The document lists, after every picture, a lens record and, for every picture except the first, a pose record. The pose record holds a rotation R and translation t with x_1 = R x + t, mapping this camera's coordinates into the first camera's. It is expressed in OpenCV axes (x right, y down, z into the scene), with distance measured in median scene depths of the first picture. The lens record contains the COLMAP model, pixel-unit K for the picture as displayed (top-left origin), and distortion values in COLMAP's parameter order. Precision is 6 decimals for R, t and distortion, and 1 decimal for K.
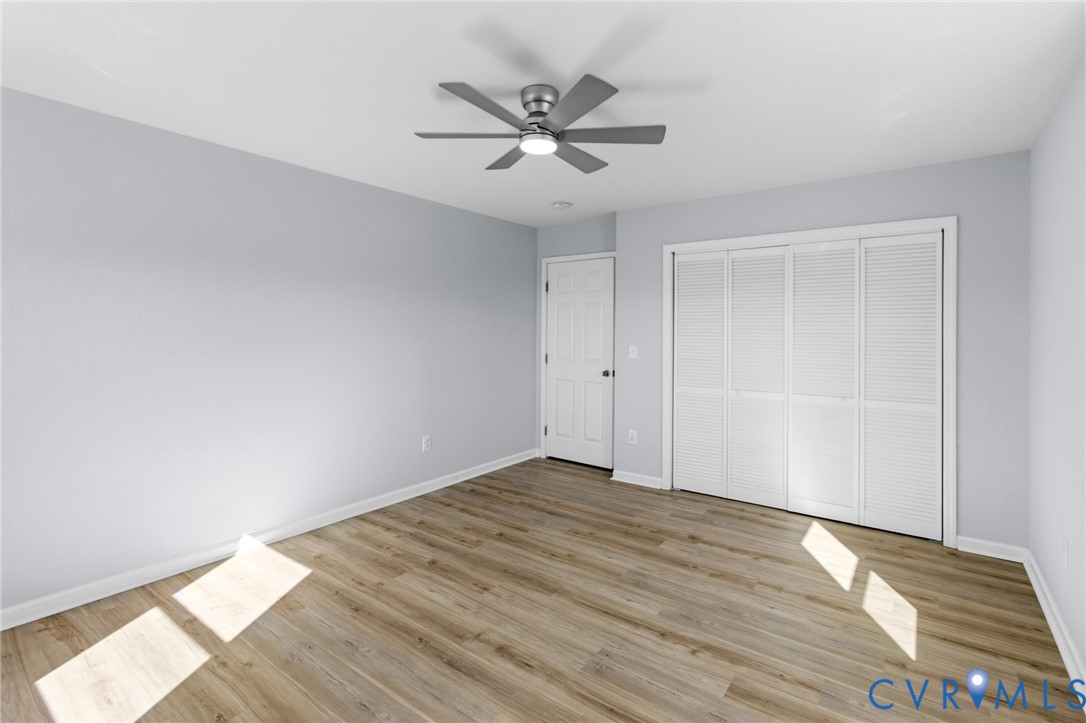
lens RADIAL K [[510.3, 0, 542.9], [0, 510.3, 330.9], [0, 0, 1]] dist [0.000061, 0.000212]
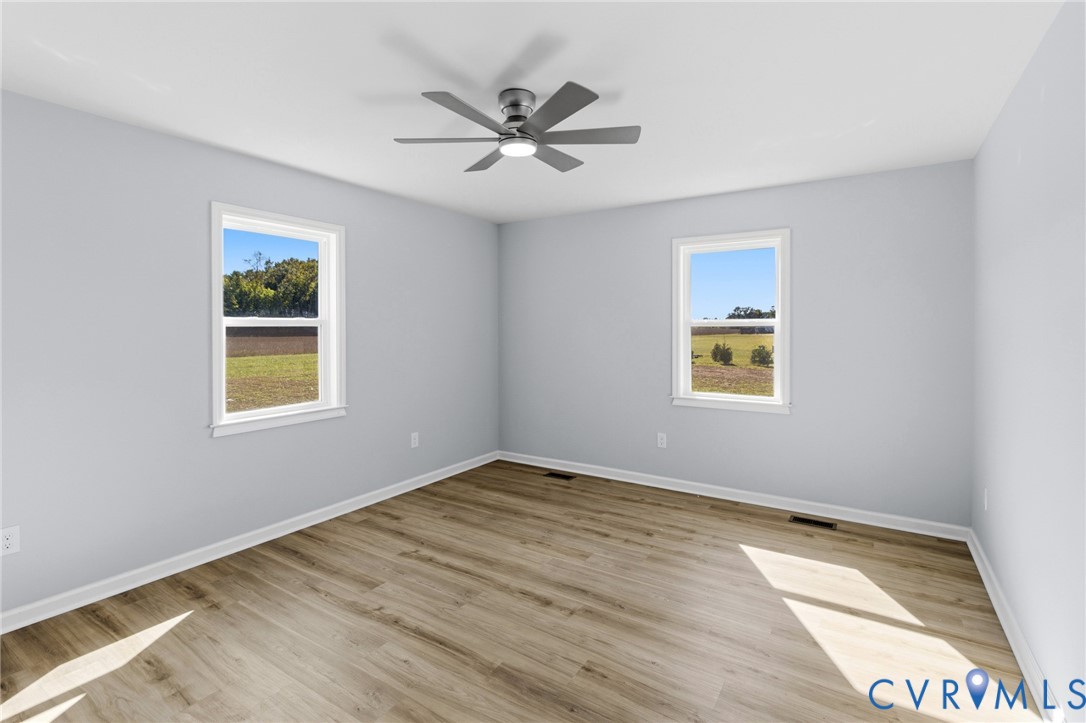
lens RADIAL K [[510.3, 0, 542.9], [0, 510.3, 330.9], [0, 0, 1]] dist [0.000061, 0.000212]
pose [[-0.997805, -0.005215, -0.066008, 0.008808], [-0.005821, 0.999943, 0.008983, -0.007540], [0.065957, 0.009348, -0.997779, 2.030906]]
